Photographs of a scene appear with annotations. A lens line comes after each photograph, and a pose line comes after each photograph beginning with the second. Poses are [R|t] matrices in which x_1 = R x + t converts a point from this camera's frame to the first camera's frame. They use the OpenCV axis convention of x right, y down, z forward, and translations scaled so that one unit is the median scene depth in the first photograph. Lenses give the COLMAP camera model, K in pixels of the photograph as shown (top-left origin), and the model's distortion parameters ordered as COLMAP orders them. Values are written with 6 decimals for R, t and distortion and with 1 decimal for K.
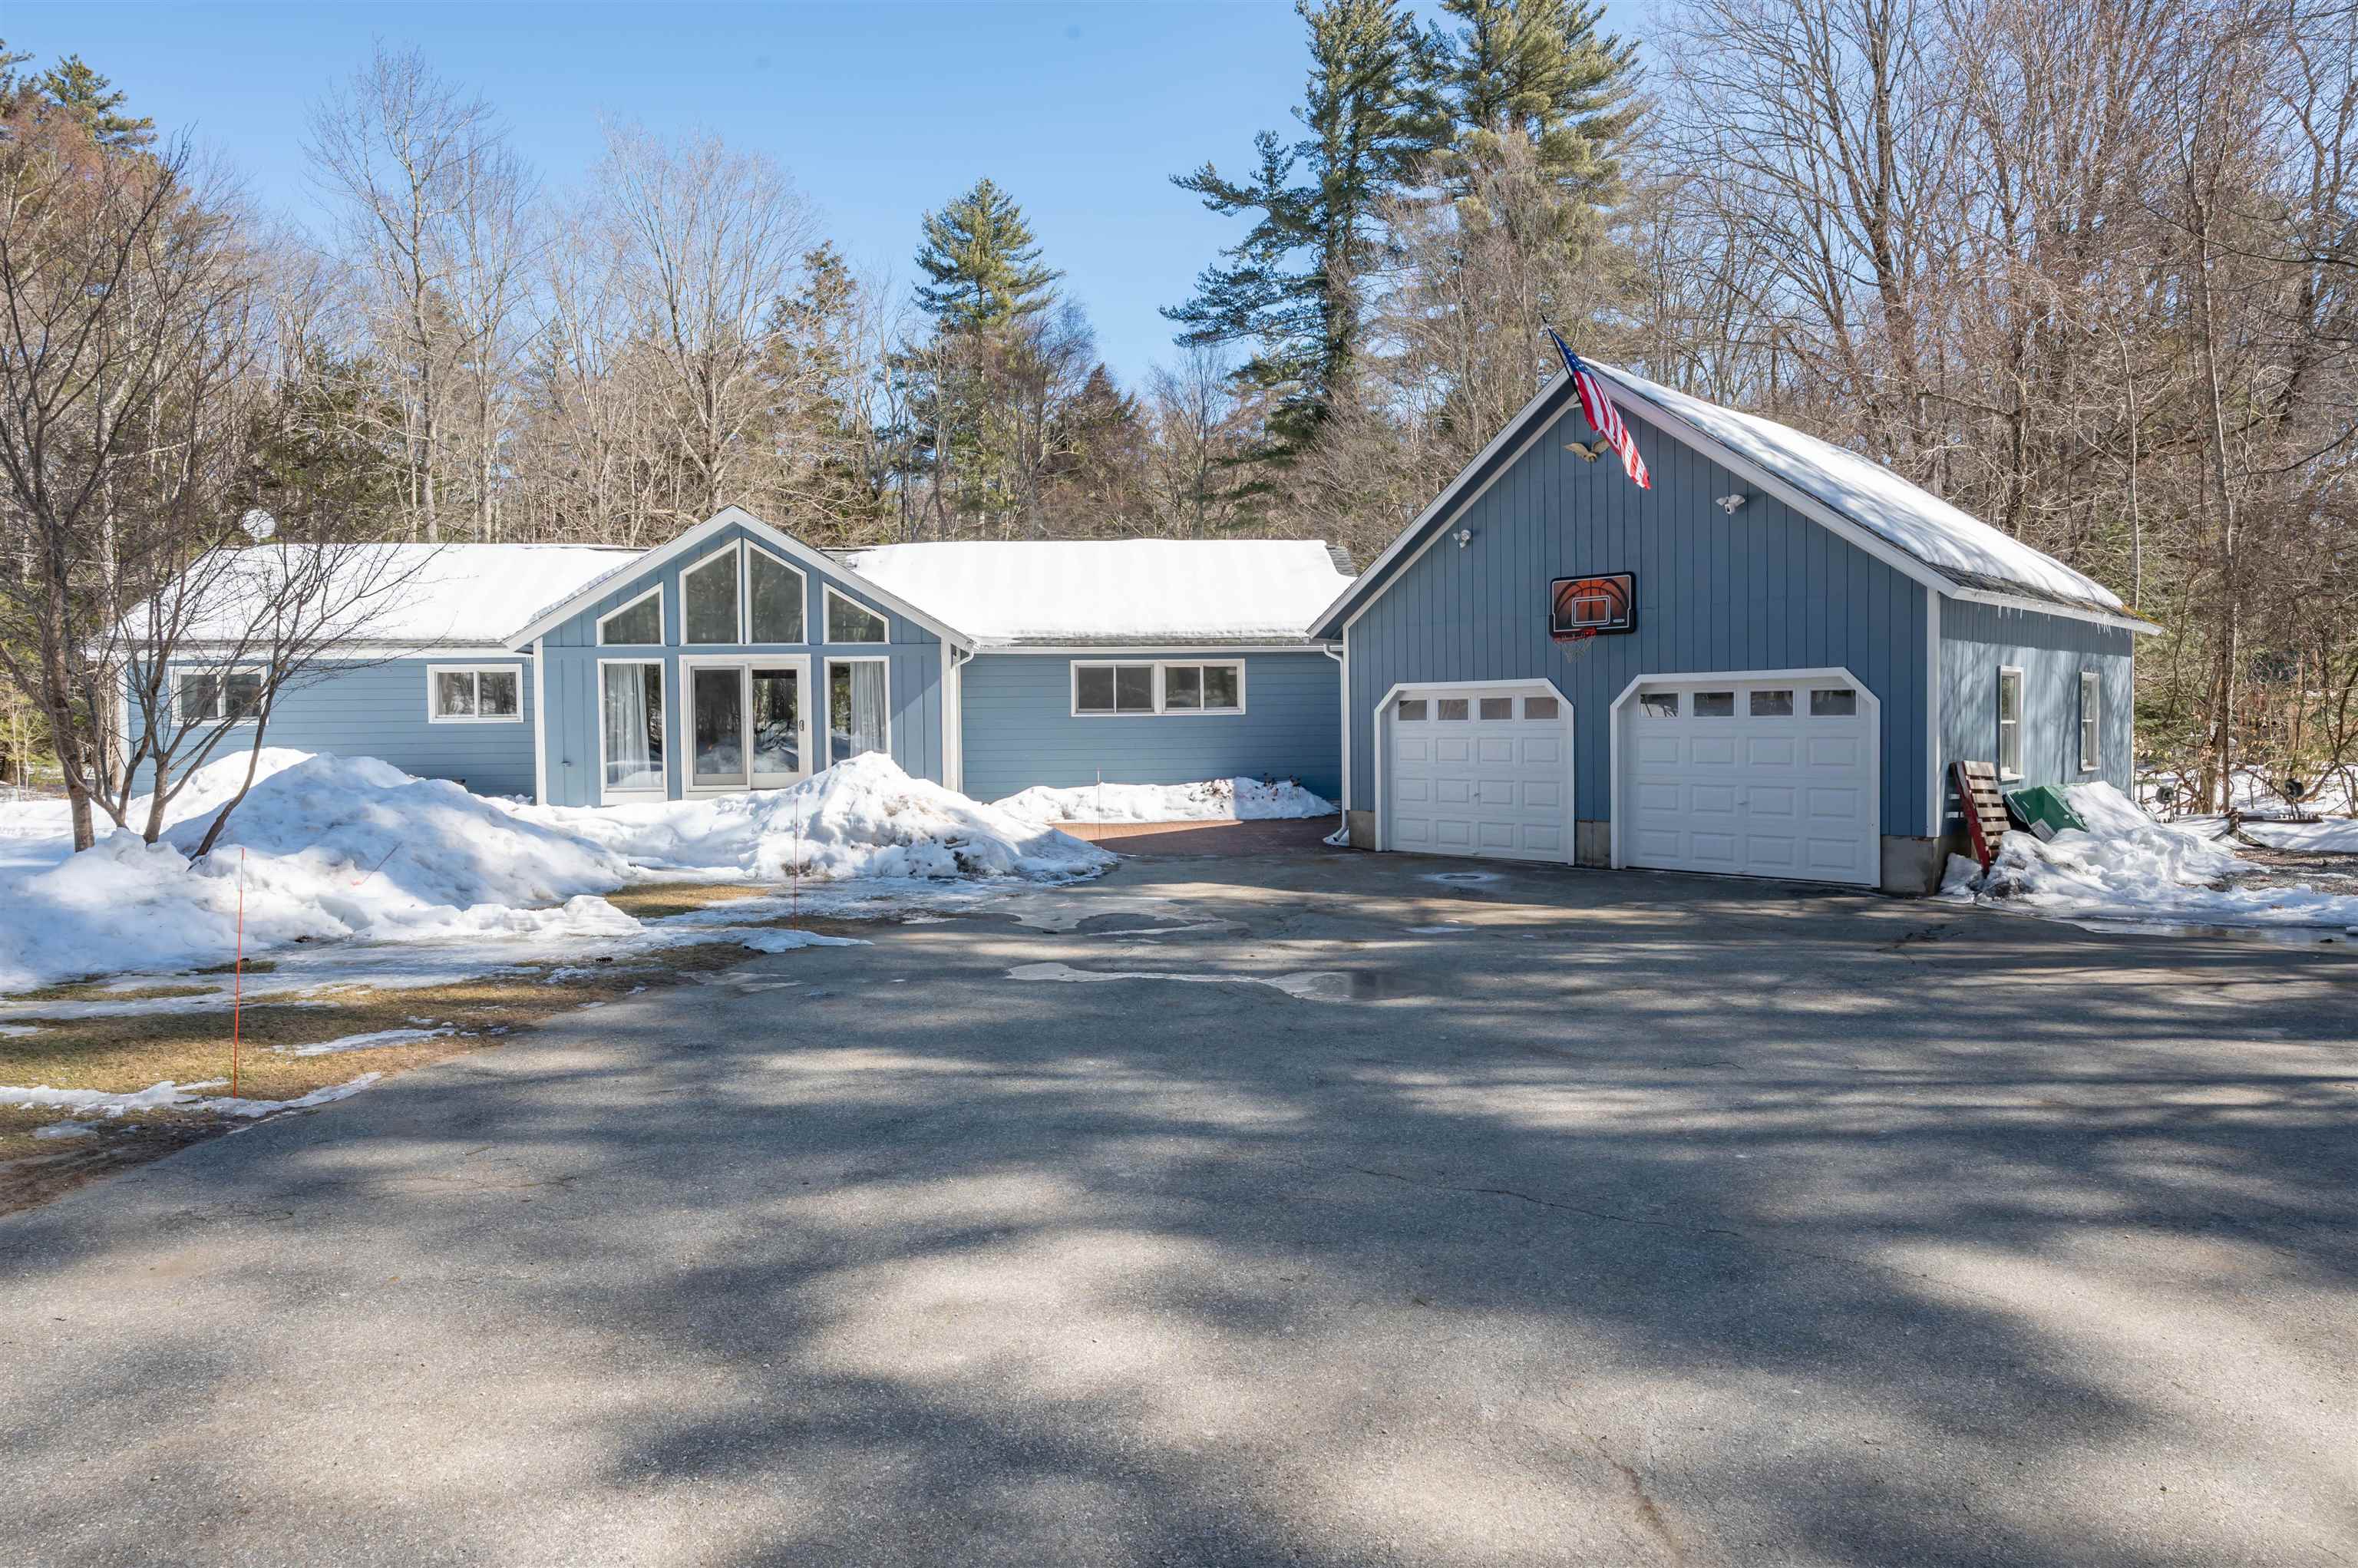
lens RADIAL K [[1413.7, 0, 1168.8], [0, 1413.7, 767.8], [0, 0, 1]] dist [-0.025662, 0.000337]
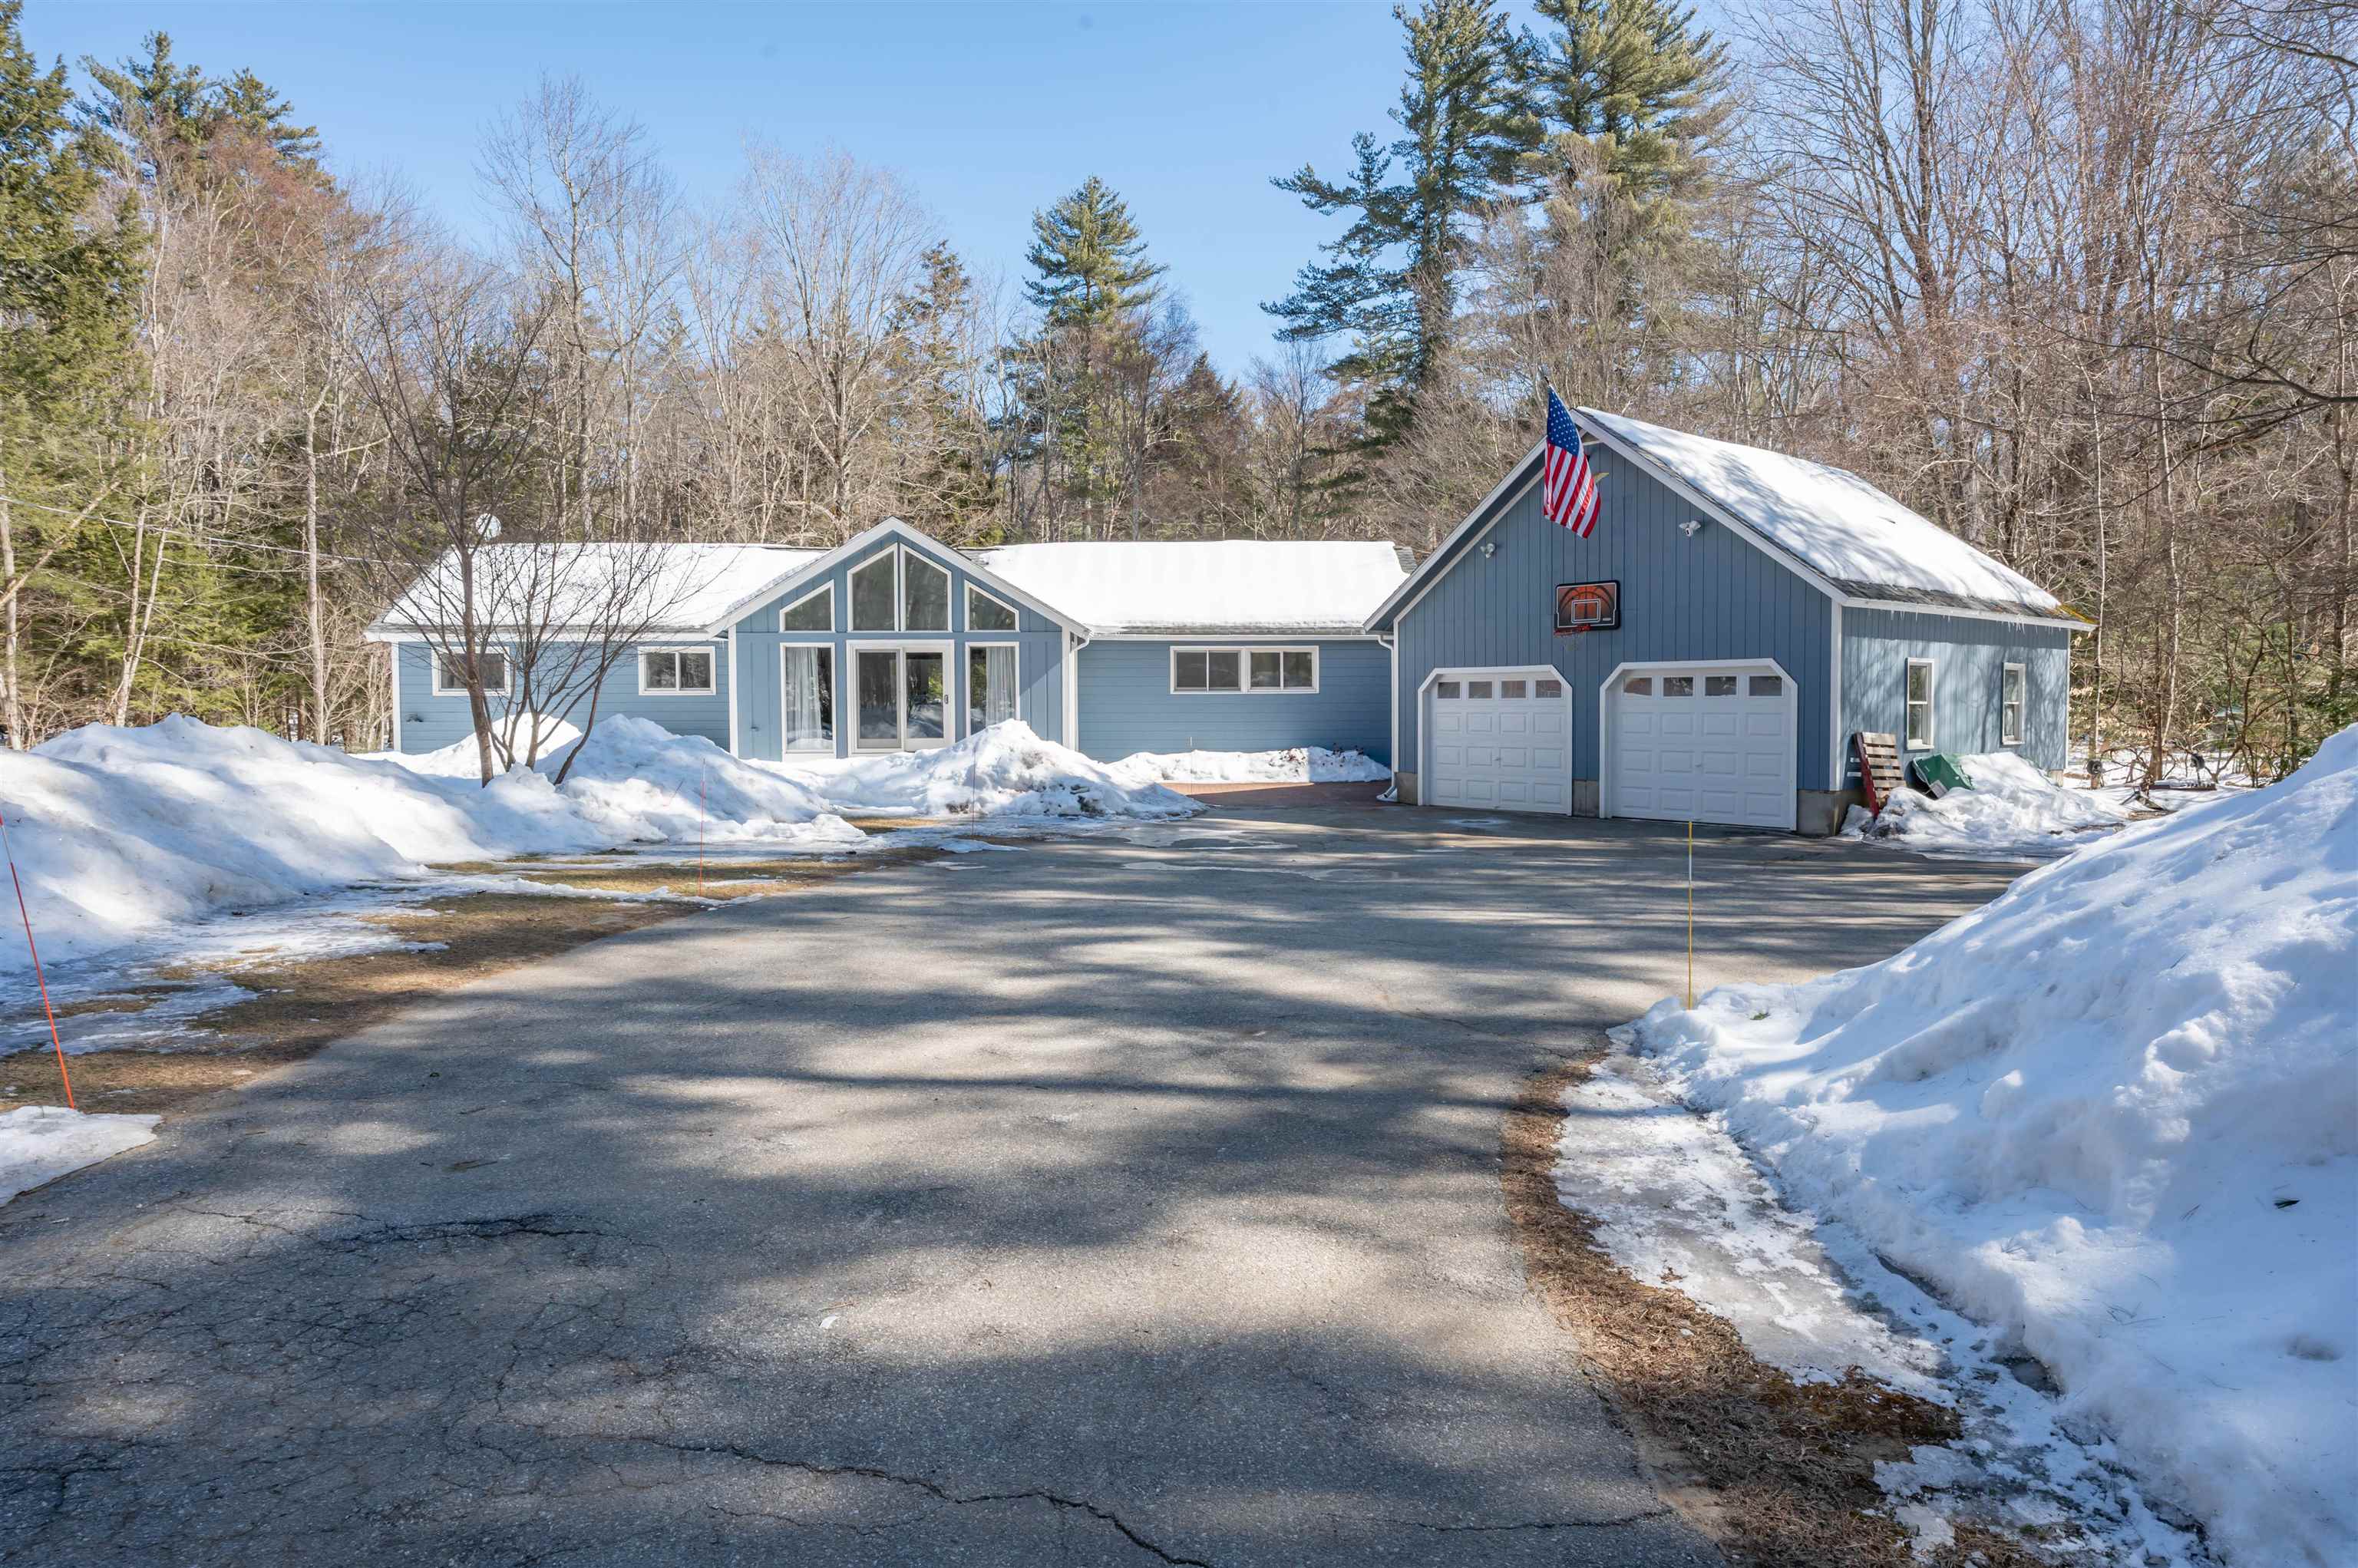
lens RADIAL K [[1385.7, 0, 1192.2], [0, 1385.7, 780.9], [0, 0, 1]] dist [-0.004631, 0.001203]
pose [[0.998495, 0.011238, -0.053687, 0.012476], [-0.009924, 0.999646, 0.024674, 0.007905], [0.053946, -0.024104, 0.998253, -0.160342]]
